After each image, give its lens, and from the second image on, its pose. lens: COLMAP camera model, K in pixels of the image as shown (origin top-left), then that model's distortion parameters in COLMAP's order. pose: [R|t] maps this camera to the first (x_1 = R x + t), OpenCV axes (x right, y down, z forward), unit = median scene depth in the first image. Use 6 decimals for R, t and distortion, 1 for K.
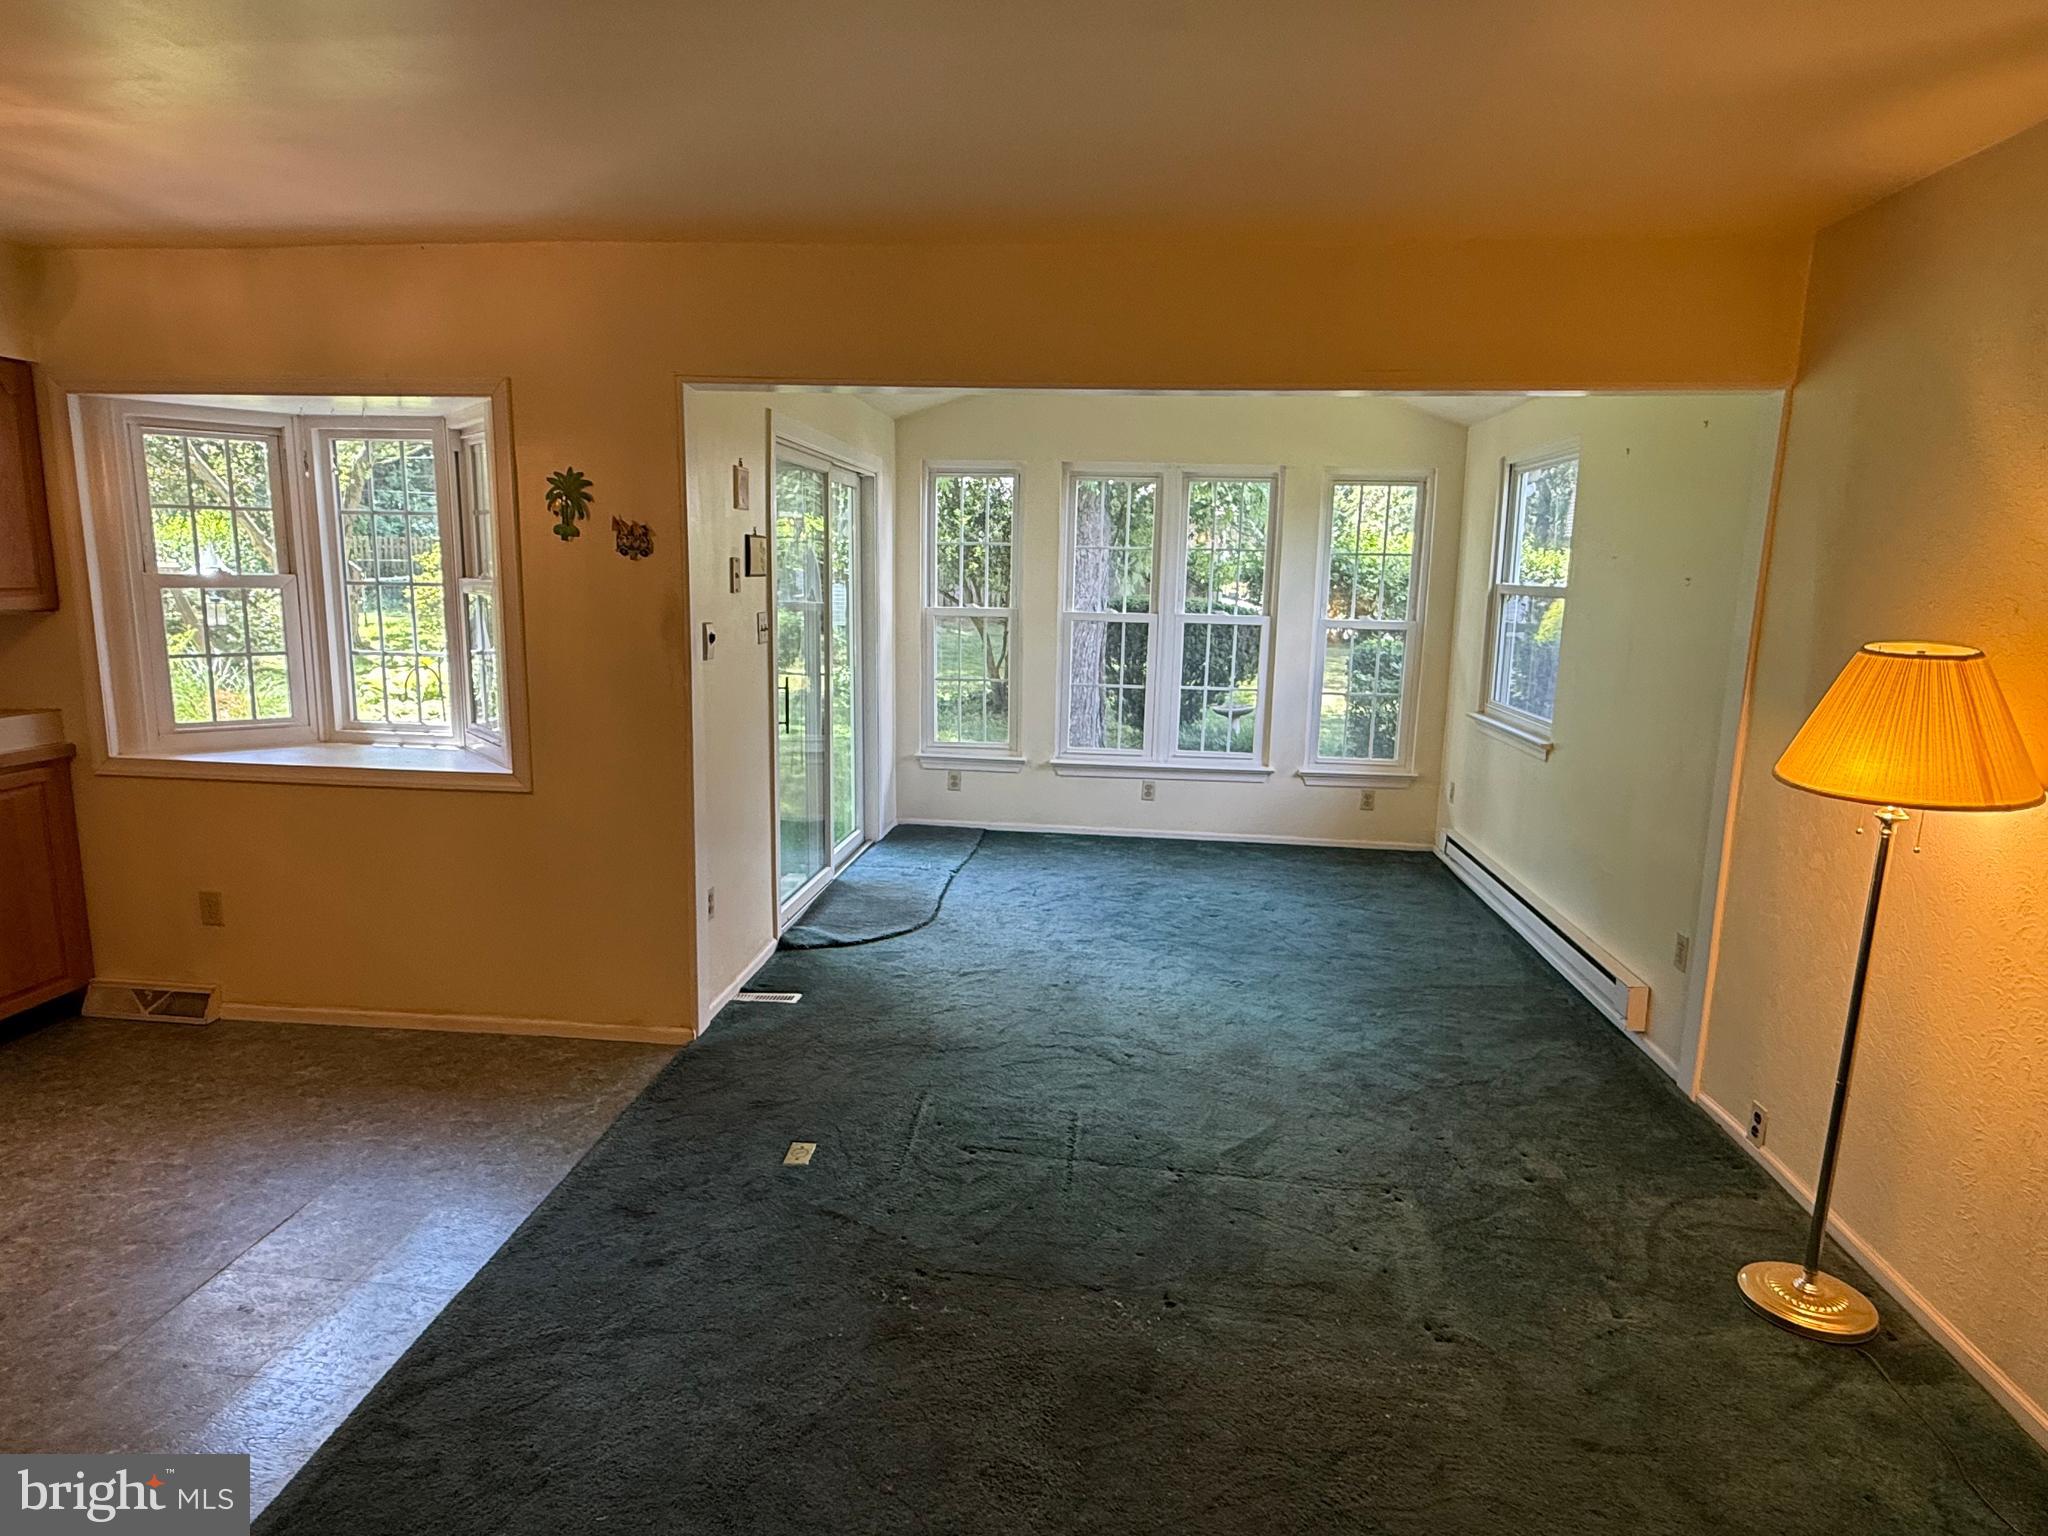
lens RADIAL K [[1179.5, 0, 1020.3], [0, 1179.5, 779.2], [0, 0, 1]] dist [-0.001389, 0.000782]
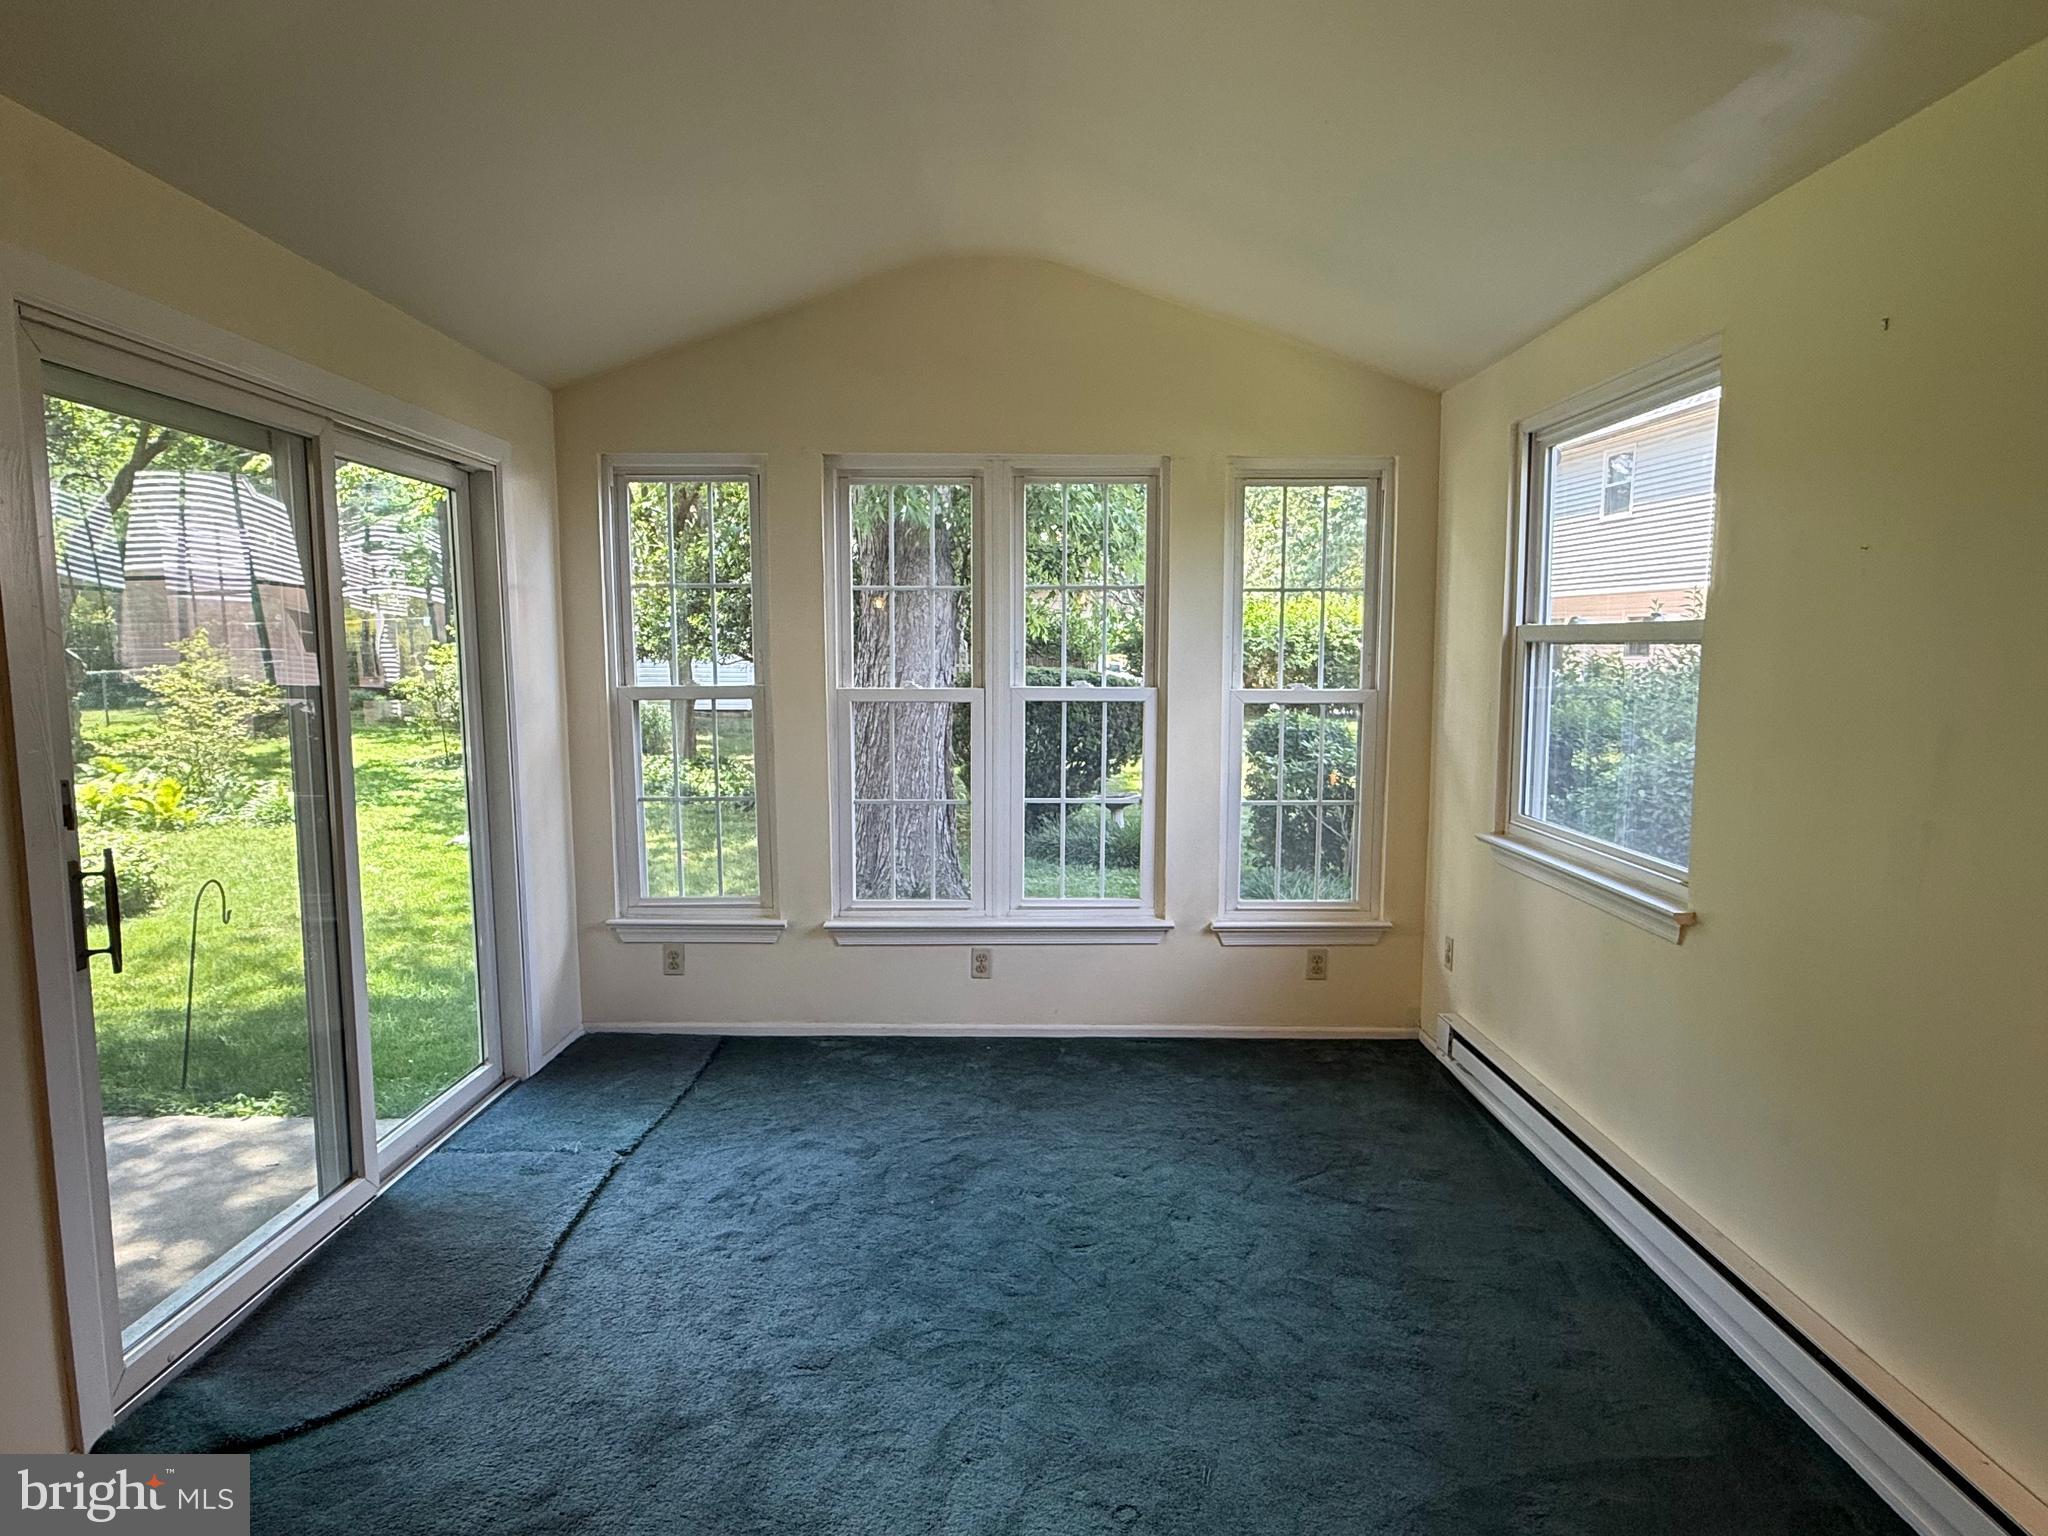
lens RADIAL K [[1179.5, 0, 1024.6], [0, 1179.5, 766.0], [0, 0, 1]] dist [-0.001389, 0.000782]
pose [[0.994686, -0.031692, 0.097957, 0.079273], [0.038964, 0.996553, -0.073237, -0.053514], [-0.095299, 0.076664, 0.992492, 0.387236]]
